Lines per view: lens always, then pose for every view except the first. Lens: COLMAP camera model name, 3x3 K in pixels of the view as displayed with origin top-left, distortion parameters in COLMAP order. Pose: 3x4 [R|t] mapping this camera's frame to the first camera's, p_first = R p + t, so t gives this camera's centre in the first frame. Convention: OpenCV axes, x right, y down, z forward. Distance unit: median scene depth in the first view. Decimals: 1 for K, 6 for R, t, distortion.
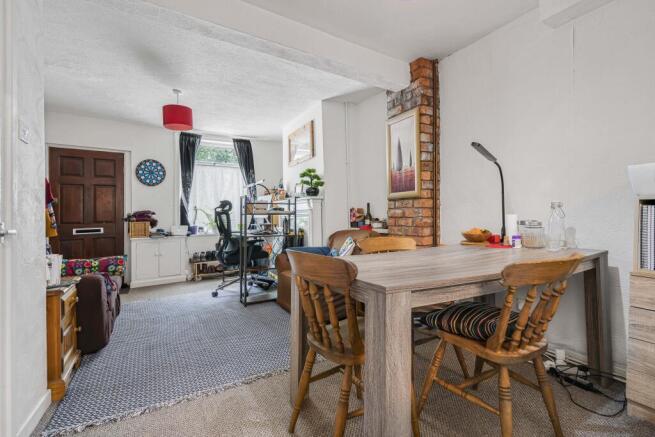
lens RADIAL K [[305.5, 0, 320.6], [0, 305.5, 206.9], [0, 0, 1]] dist [-0.003228, 0.000538]
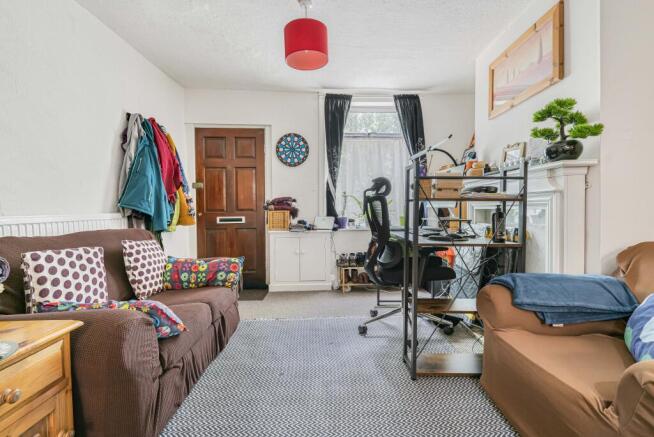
lens RADIAL K [[305.0, 0, 320.6], [0, 305.0, 209.2], [0, 0, 1]] dist [-0.003228, 0.000538]
pose [[0.869579, 0.015586, -0.493547, -0.107313], [0.002760, 0.999333, 0.036422, 0.016927], [0.493786, -0.033034, 0.868956, 0.386471]]
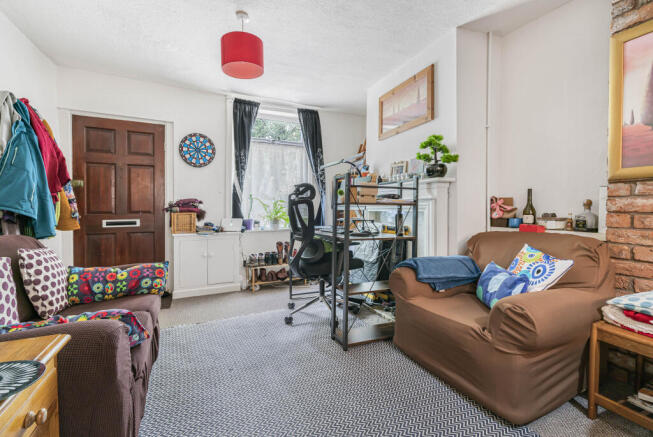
lens RADIAL K [[304.6, 0, 319.3], [0, 304.6, 205.6], [0, 0, 1]] dist [-0.003228, 0.000538]
pose [[0.994567, 0.014246, -0.103118, -0.190682], [-0.012643, 0.999789, 0.016184, 0.015079], [0.103327, -0.014793, 0.994537, 0.298219]]
